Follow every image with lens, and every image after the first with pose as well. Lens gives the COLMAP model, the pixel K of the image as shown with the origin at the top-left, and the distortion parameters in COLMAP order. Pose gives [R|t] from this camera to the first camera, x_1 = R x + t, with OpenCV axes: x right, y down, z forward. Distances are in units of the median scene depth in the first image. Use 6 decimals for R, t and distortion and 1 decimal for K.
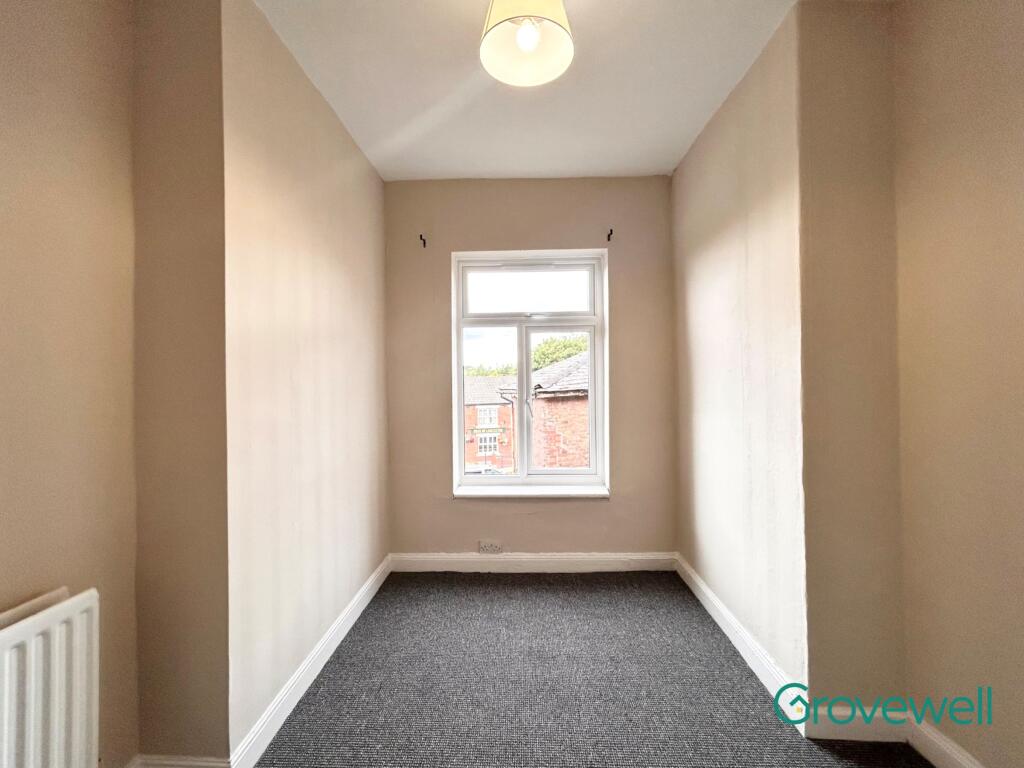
lens RADIAL K [[425.4, 0, 512.0], [0, 425.4, 384.0], [0, 0, 1]] dist [-0.002691, 0.005507]
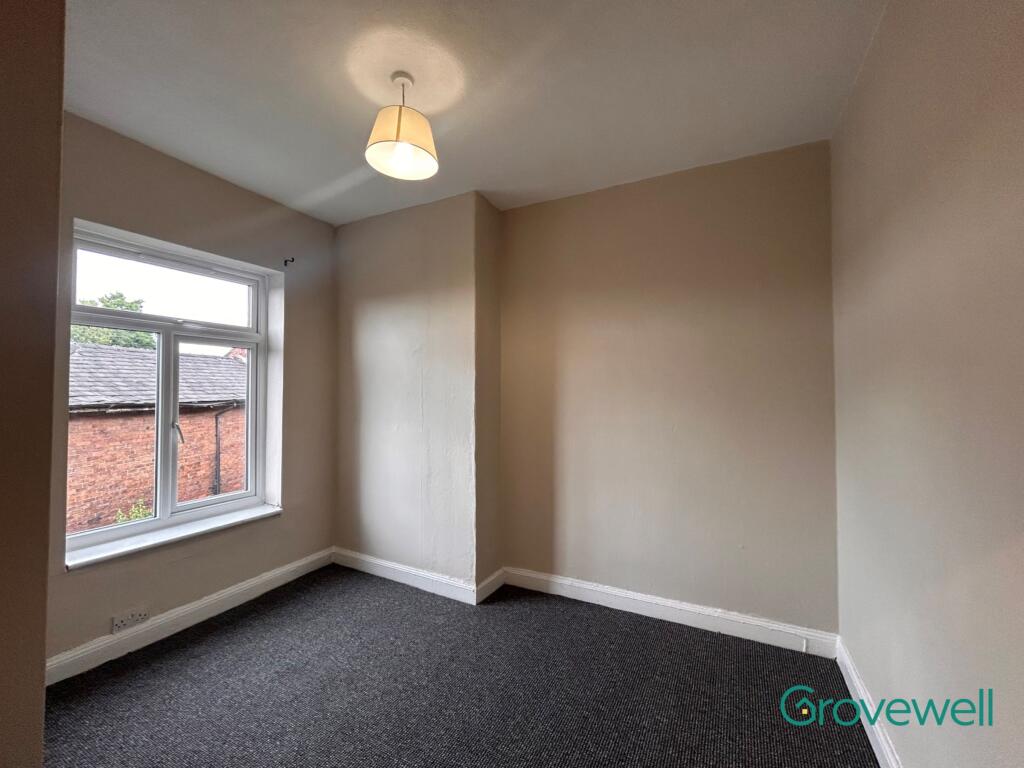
lens RADIAL K [[425.4, 0, 512.0], [0, 425.4, 384.0], [0, 0, 1]] dist [-0.002691, 0.005507]
pose [[0.438720, 0.023711, 0.898311, -0.454337], [-0.011981, 0.999717, -0.020537, -0.032174], [-0.898544, -0.001753, 0.438880, 0.045738]]
